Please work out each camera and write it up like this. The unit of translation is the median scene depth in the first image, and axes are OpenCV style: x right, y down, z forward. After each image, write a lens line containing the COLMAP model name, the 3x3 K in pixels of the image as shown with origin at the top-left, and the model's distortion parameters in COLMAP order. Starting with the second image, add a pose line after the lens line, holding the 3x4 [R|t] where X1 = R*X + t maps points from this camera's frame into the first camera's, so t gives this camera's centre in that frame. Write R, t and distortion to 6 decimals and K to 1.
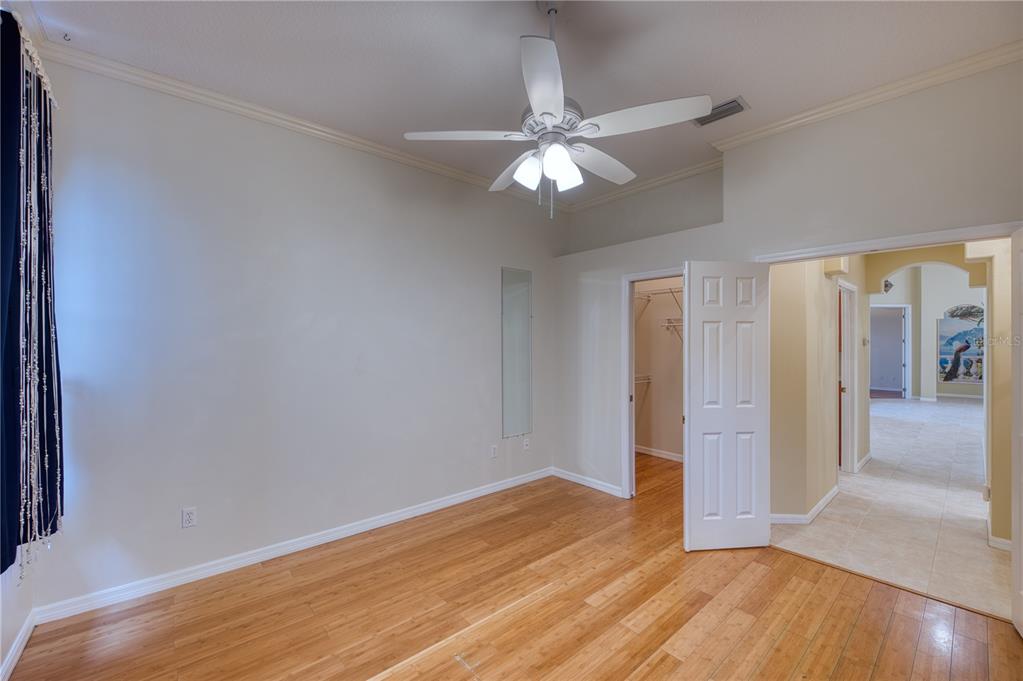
lens RADIAL K [[415.2, 0, 511.5], [0, 415.2, 342.4], [0, 0, 1]] dist [-0.020871, -0.000932]
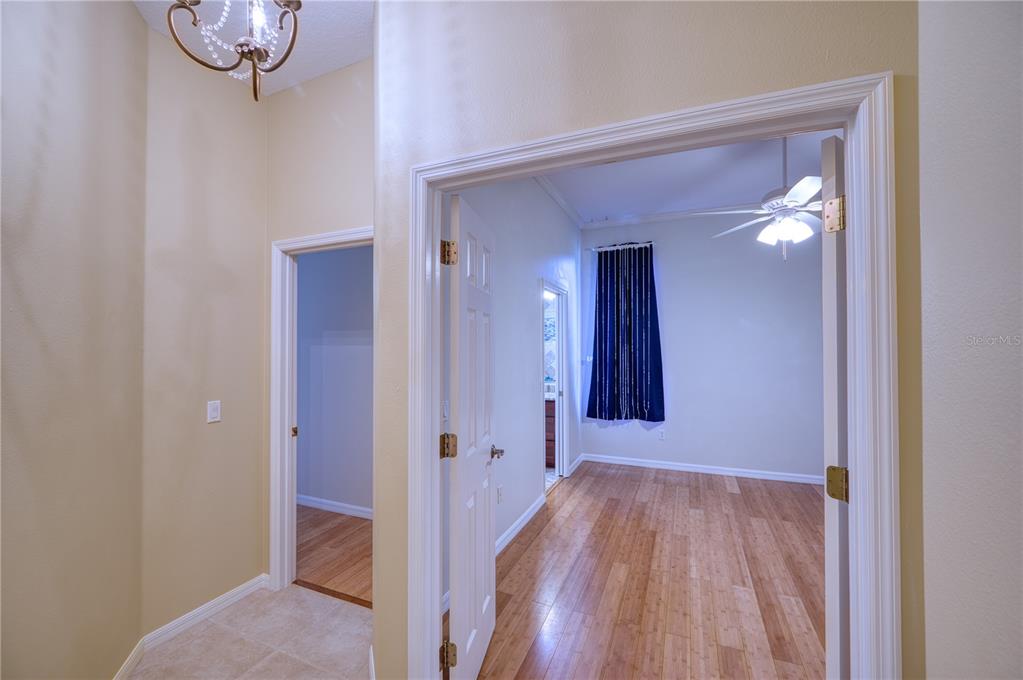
lens RADIAL K [[415.2, 0, 511.5], [0, 415.2, 341.9], [0, 0, 1]] dist [-0.020871, -0.000932]
pose [[-0.898381, -0.008115, -0.439142, 1.569714], [-0.002946, 0.999918, -0.012451, 0.004501], [0.439207, -0.009893, -0.898331, 1.785824]]
